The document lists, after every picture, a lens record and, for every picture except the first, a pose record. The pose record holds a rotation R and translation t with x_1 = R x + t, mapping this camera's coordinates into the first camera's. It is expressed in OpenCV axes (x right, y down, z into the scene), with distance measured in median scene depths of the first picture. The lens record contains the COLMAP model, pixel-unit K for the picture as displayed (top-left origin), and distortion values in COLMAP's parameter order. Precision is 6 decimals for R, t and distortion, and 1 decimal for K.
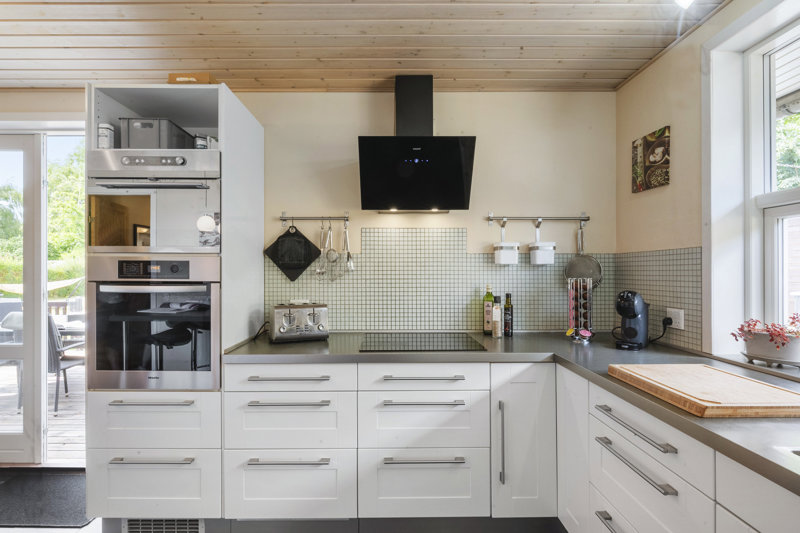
lens RADIAL K [[417.2, 0, 398.1], [0, 417.2, 268.8], [0, 0, 1]] dist [-0.001880, 0.000386]
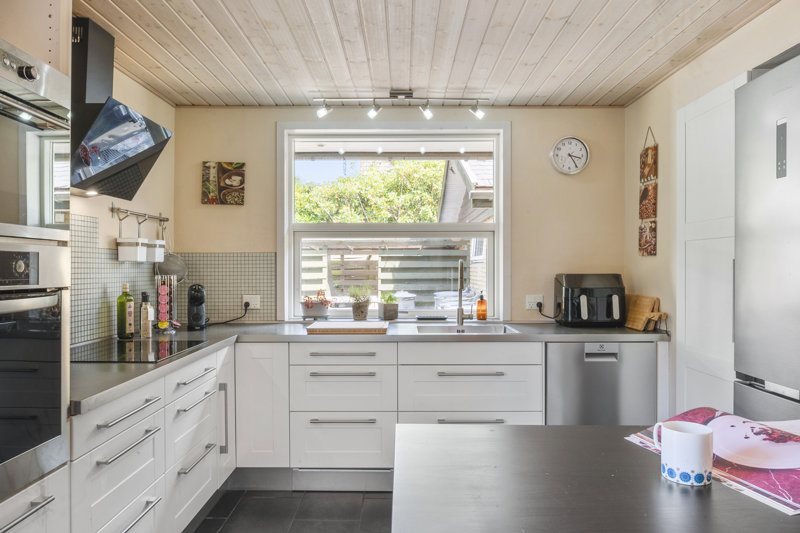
lens RADIAL K [[550.8, 0, 398.9], [0, 550.8, 269.2], [0, 0, 1]] dist [-0.025175, -0.000703]
pose [[0.014406, -0.004308, 0.999887, -1.104735], [-0.002900, 0.999986, 0.004350, -0.001086], [-0.999892, -0.002963, 0.014393, 0.441426]]
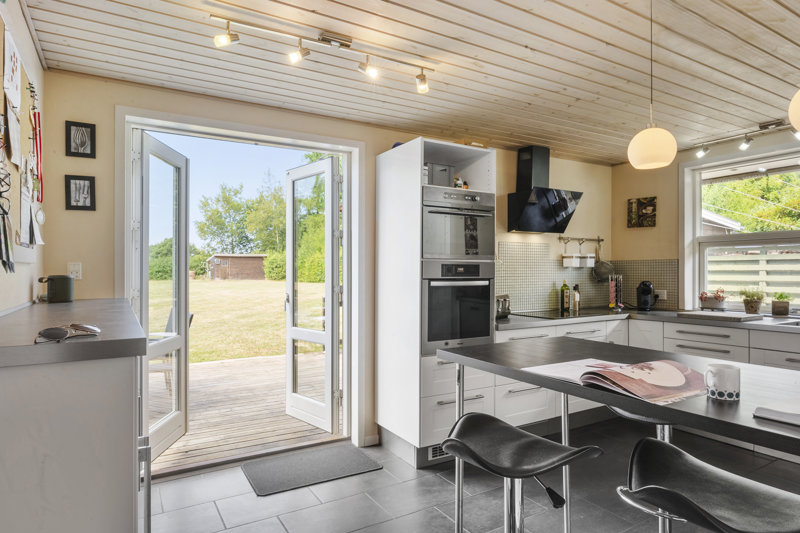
lens RADIAL K [[481.3, 0, 400.9], [0, 481.3, 272.1], [0, 0, 1]] dist [-0.001970, -0.000787]
pose [[0.860832, -0.003160, 0.508879, -1.460159], [0.000720, 0.999987, 0.004991, -0.000664], [-0.508888, -0.003930, 0.860824, -0.320820]]
